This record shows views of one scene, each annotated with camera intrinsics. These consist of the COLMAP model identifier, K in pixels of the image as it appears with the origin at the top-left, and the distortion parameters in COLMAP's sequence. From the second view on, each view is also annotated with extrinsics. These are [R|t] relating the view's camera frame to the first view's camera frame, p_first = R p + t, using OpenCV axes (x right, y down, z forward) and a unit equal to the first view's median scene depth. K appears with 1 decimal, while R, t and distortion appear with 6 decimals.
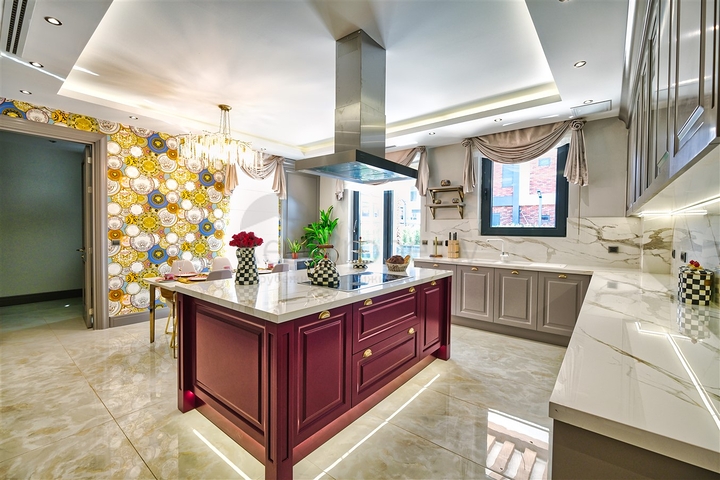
lens RADIAL K [[310.7, 0, 357.4], [0, 310.7, 238.7], [0, 0, 1]] dist [0.000568, 0.000033]
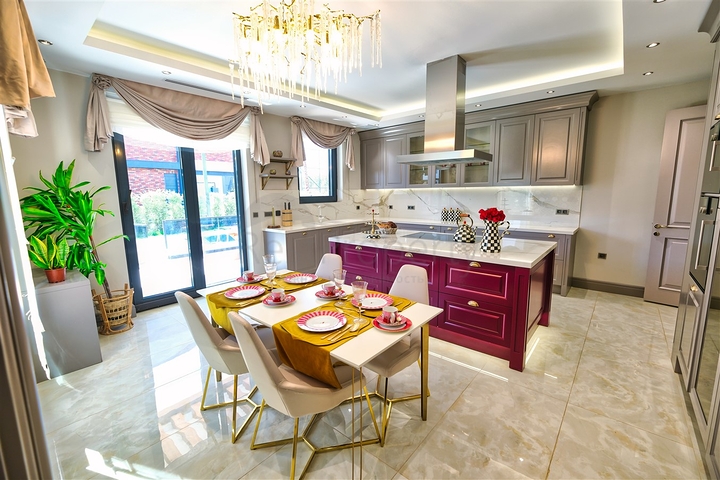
lens RADIAL K [[310.7, 0, 360.0], [0, 310.7, 237.1], [0, 0, 1]] dist [0.000568, 0.000033]
pose [[0.020080, -0.153219, 0.987988, -0.848604], [0.044040, 0.987364, 0.152227, -0.060310], [-0.998828, 0.040454, 0.026574, 0.807280]]
